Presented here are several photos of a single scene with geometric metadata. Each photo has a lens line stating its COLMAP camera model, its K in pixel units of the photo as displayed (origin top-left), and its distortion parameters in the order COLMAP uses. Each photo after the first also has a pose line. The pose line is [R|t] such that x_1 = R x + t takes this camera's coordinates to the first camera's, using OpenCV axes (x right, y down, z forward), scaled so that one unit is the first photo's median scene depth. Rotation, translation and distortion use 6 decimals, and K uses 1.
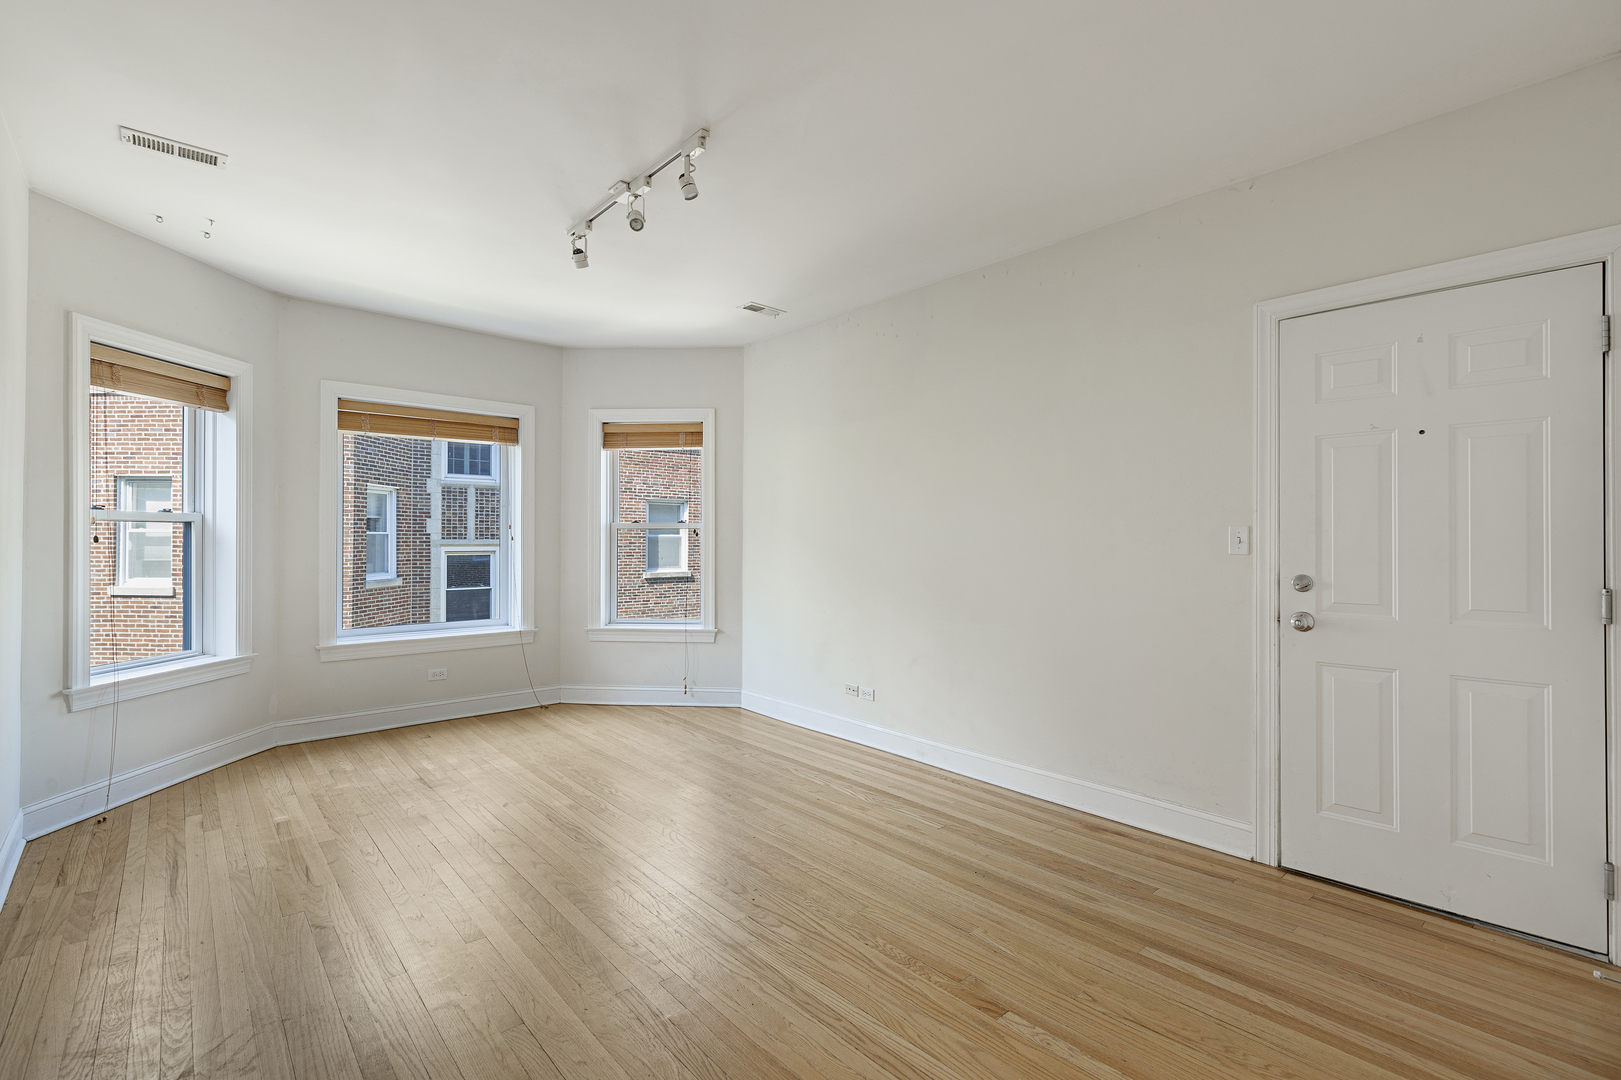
lens RADIAL K [[734.0, 0, 800.2], [0, 734.0, 538.2], [0, 0, 1]] dist [0.002536, 0.000310]
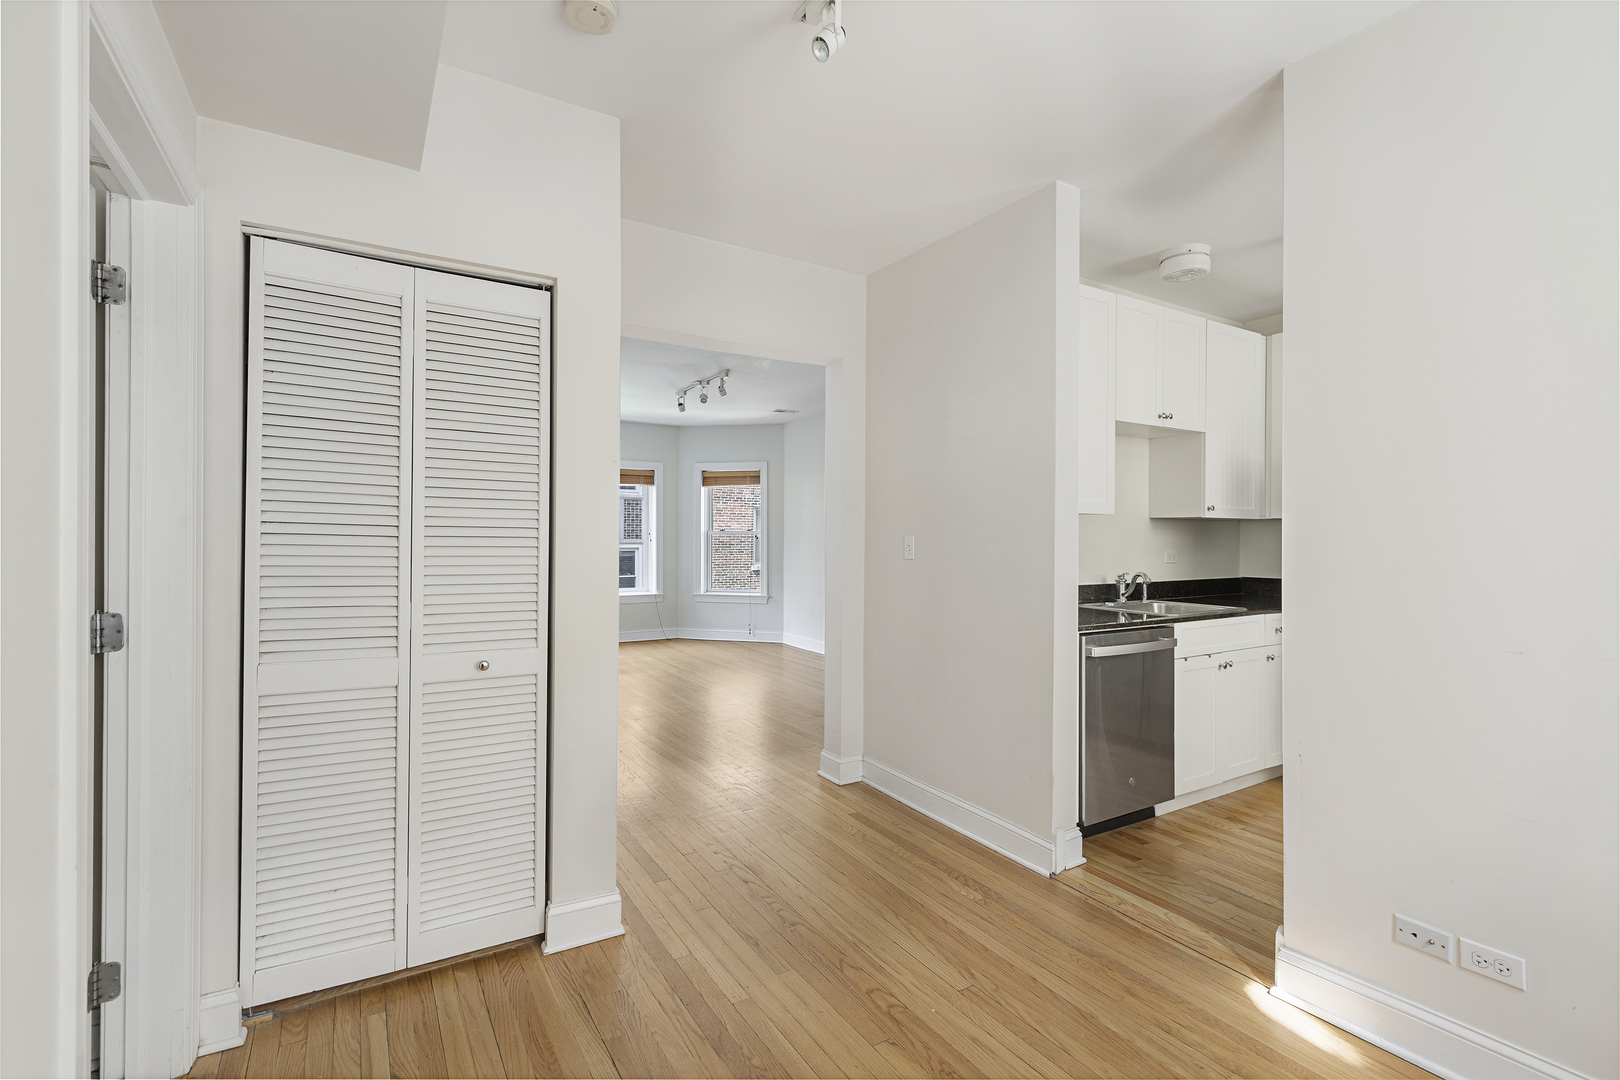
lens RADIAL K [[733.5, 0, 799.7], [0, 733.5, 538.2], [0, 0, 1]] dist [0.002536, 0.000310]
pose [[0.984924, -0.000315, -0.172989, 0.247683], [0.000897, 0.999994, 0.003286, -0.010409], [0.172987, -0.003392, 0.984918, -0.629390]]
